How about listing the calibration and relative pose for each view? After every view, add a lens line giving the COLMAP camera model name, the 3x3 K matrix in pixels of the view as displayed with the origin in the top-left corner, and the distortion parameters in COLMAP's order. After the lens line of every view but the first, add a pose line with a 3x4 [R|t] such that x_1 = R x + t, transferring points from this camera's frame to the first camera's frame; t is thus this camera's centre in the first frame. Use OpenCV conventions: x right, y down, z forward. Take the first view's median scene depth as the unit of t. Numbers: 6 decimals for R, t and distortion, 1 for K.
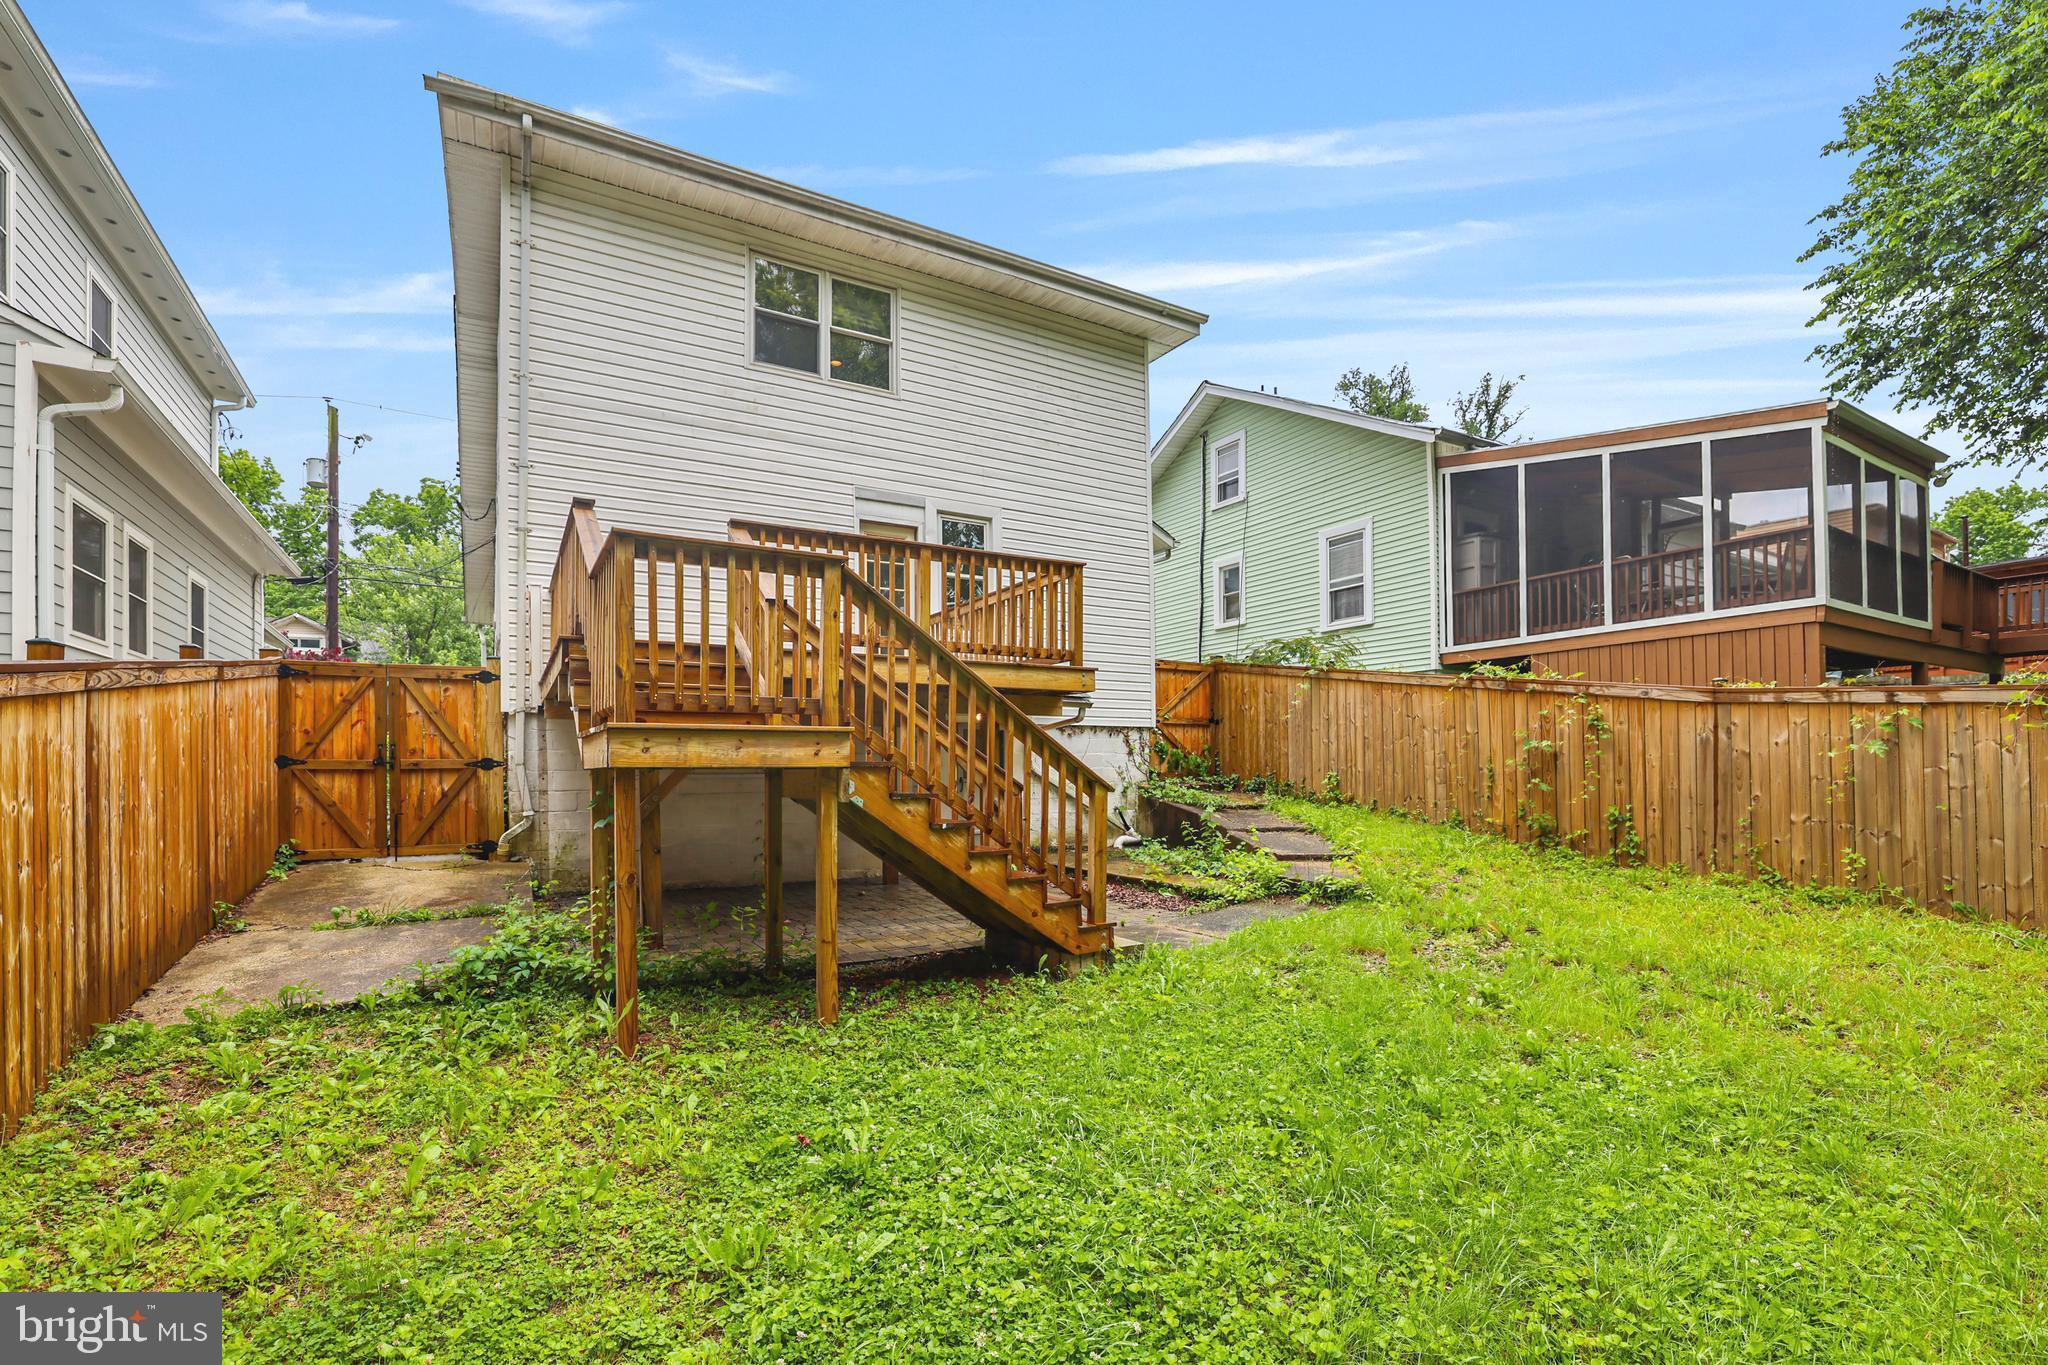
lens RADIAL K [[890.3, 0, 1028.2], [0, 890.3, 774.2], [0, 0, 1]] dist [-0.031715, 0.009574]
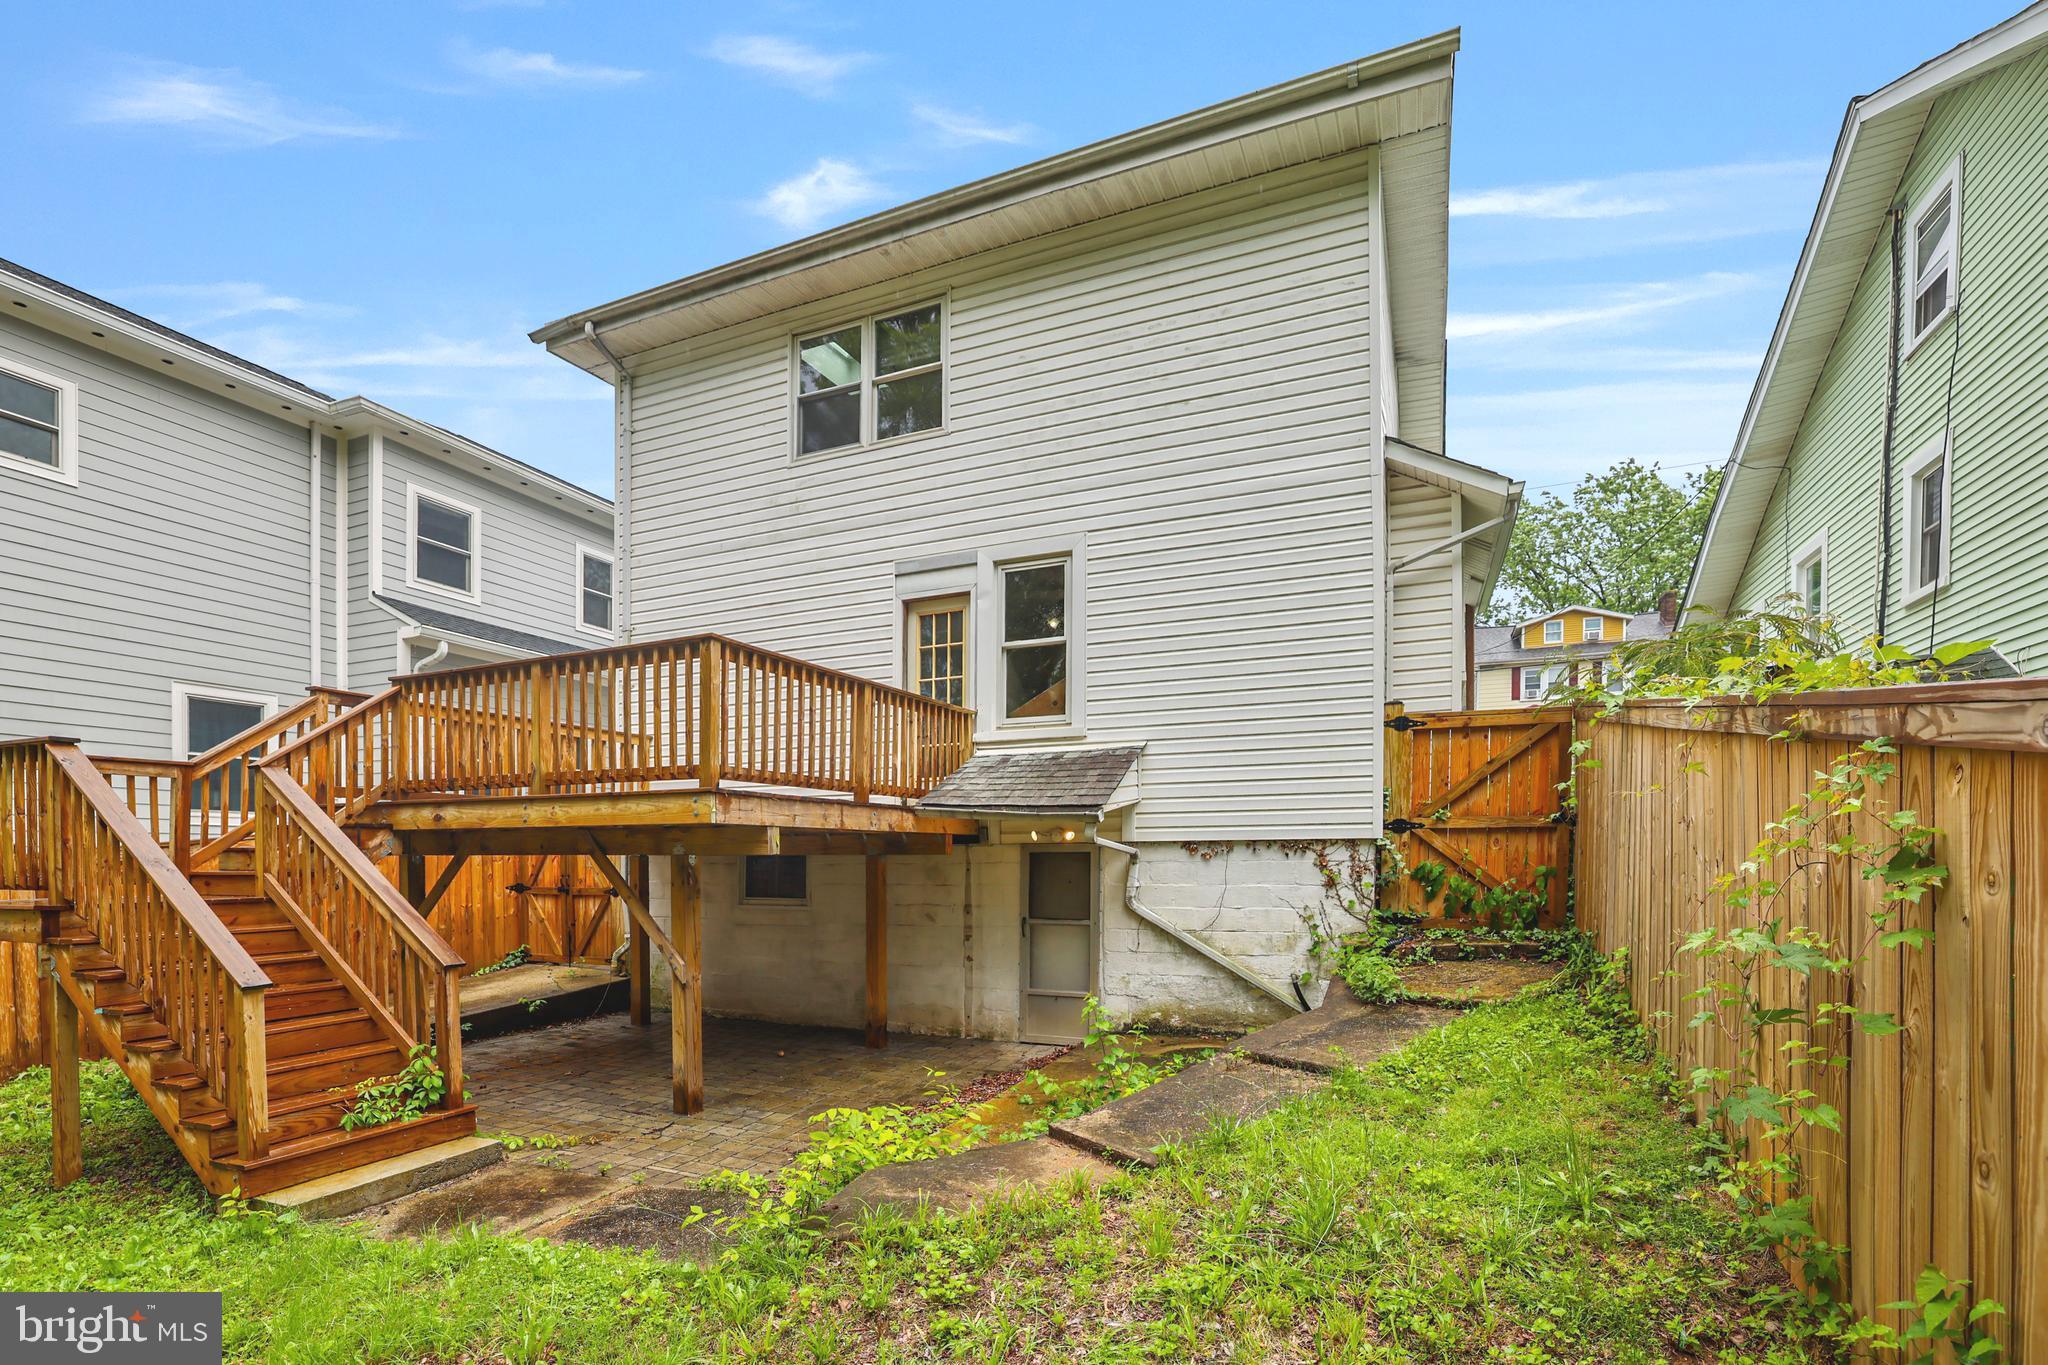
lens RADIAL K [[937.4, 0, 1051.9], [0, 937.4, 858.5], [0, 0, 1]] dist [-0.013217, 0.000655]
pose [[0.601119, 0.006959, -0.799129, 0.503758], [-0.001473, 0.999970, 0.007599, -0.046459], [0.799158, -0.003391, 0.601112, 0.502593]]
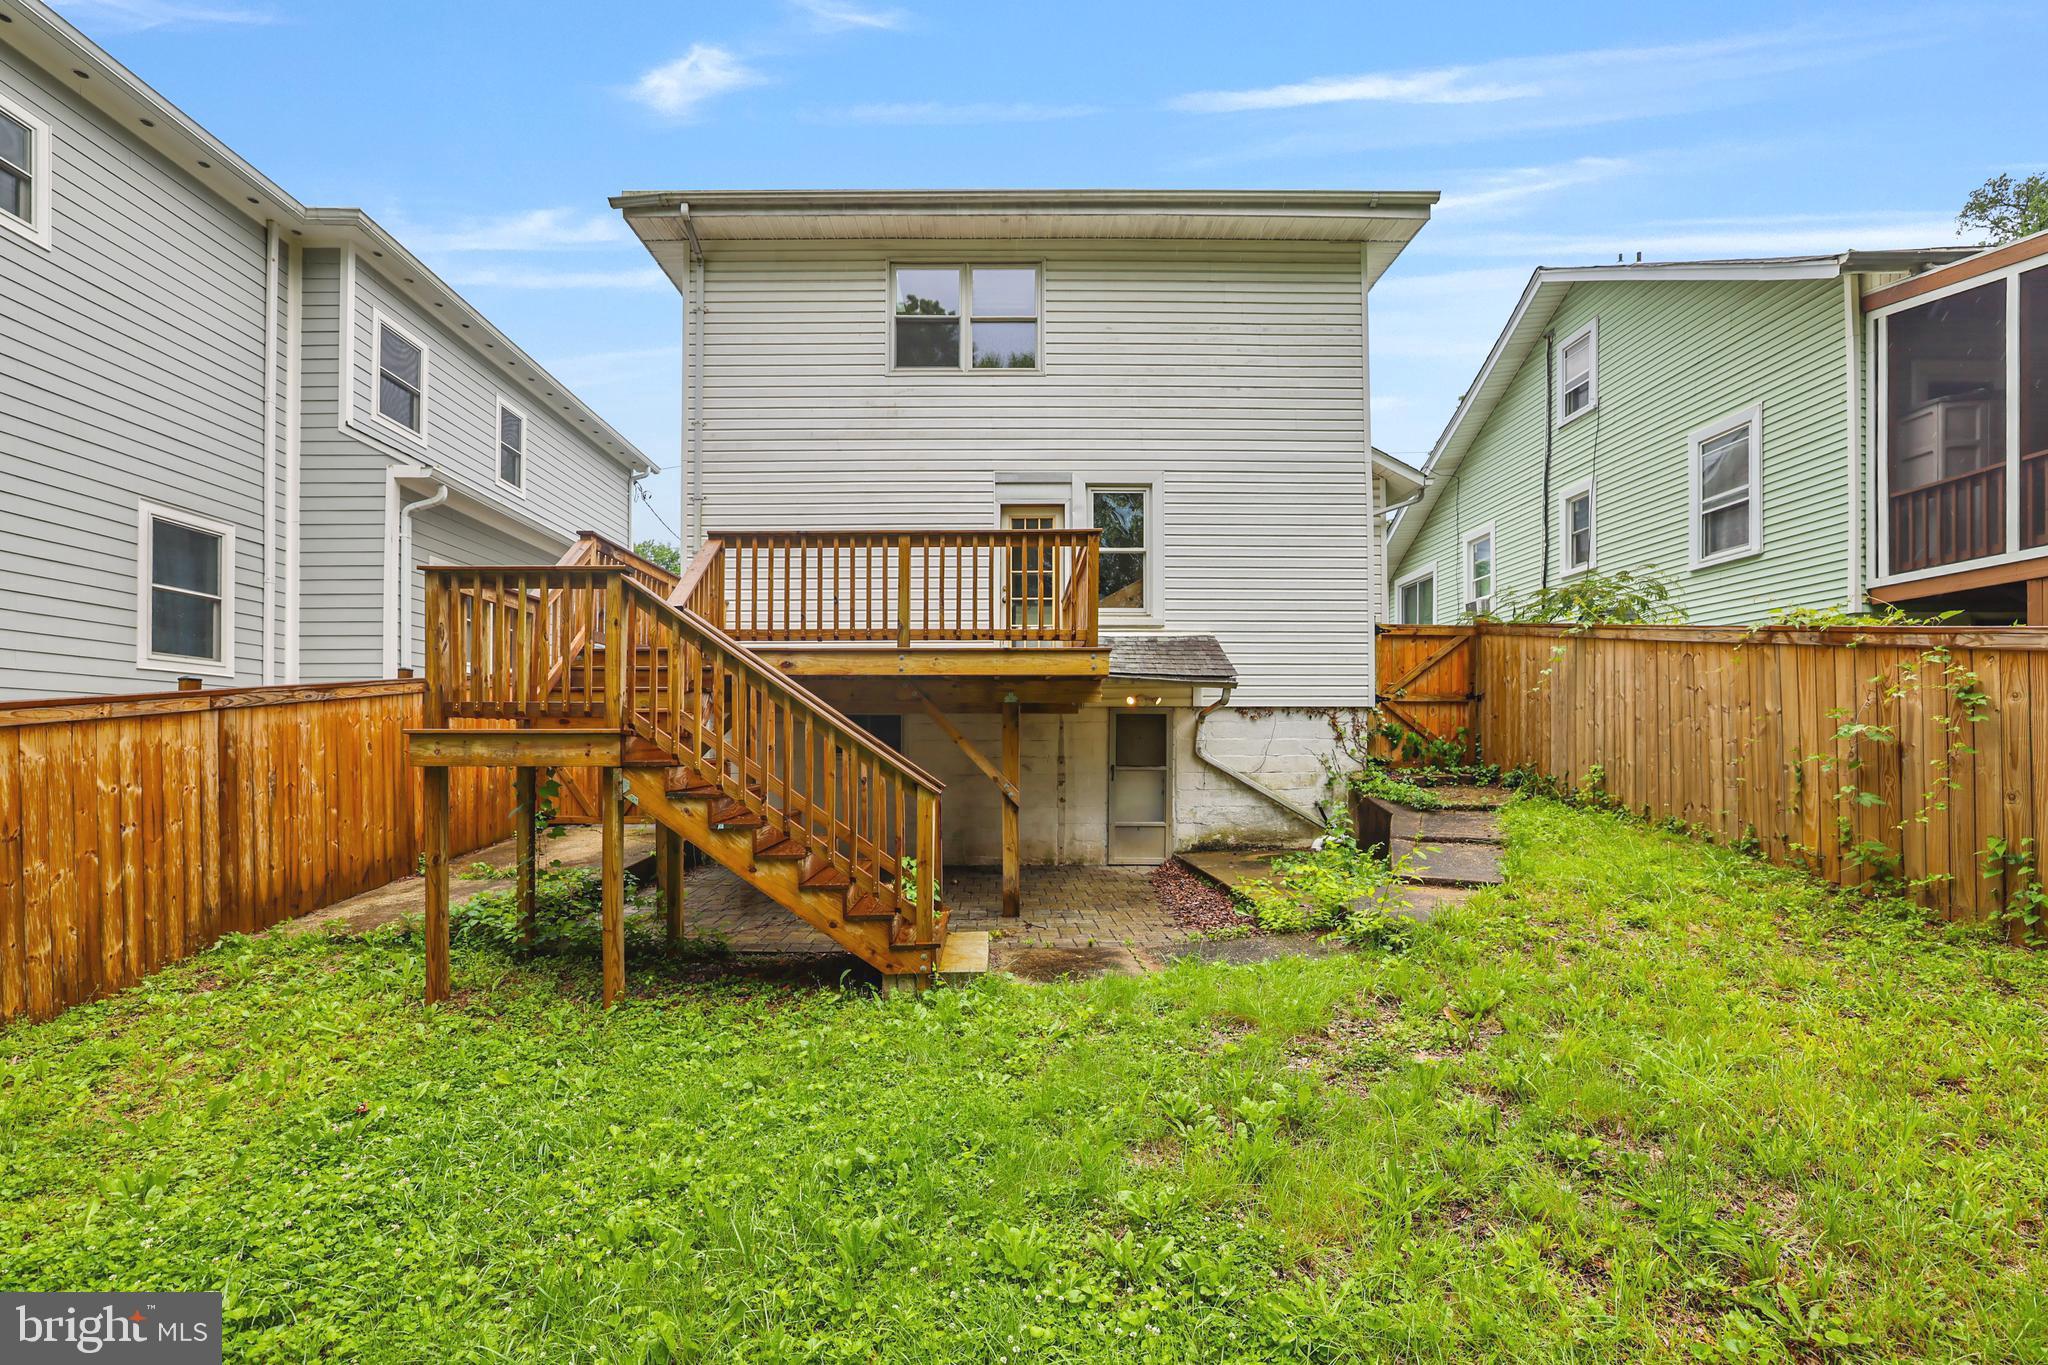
lens RADIAL K [[890.3, 0, 990.0], [0, 890.3, 741.5], [0, 0, 1]] dist [-0.031715, 0.009574]
pose [[0.869116, -0.001207, -0.494607, 0.247209], [-0.006729, 0.999876, -0.014264, -0.007216], [0.494563, 0.015725, 0.869000, 0.118742]]
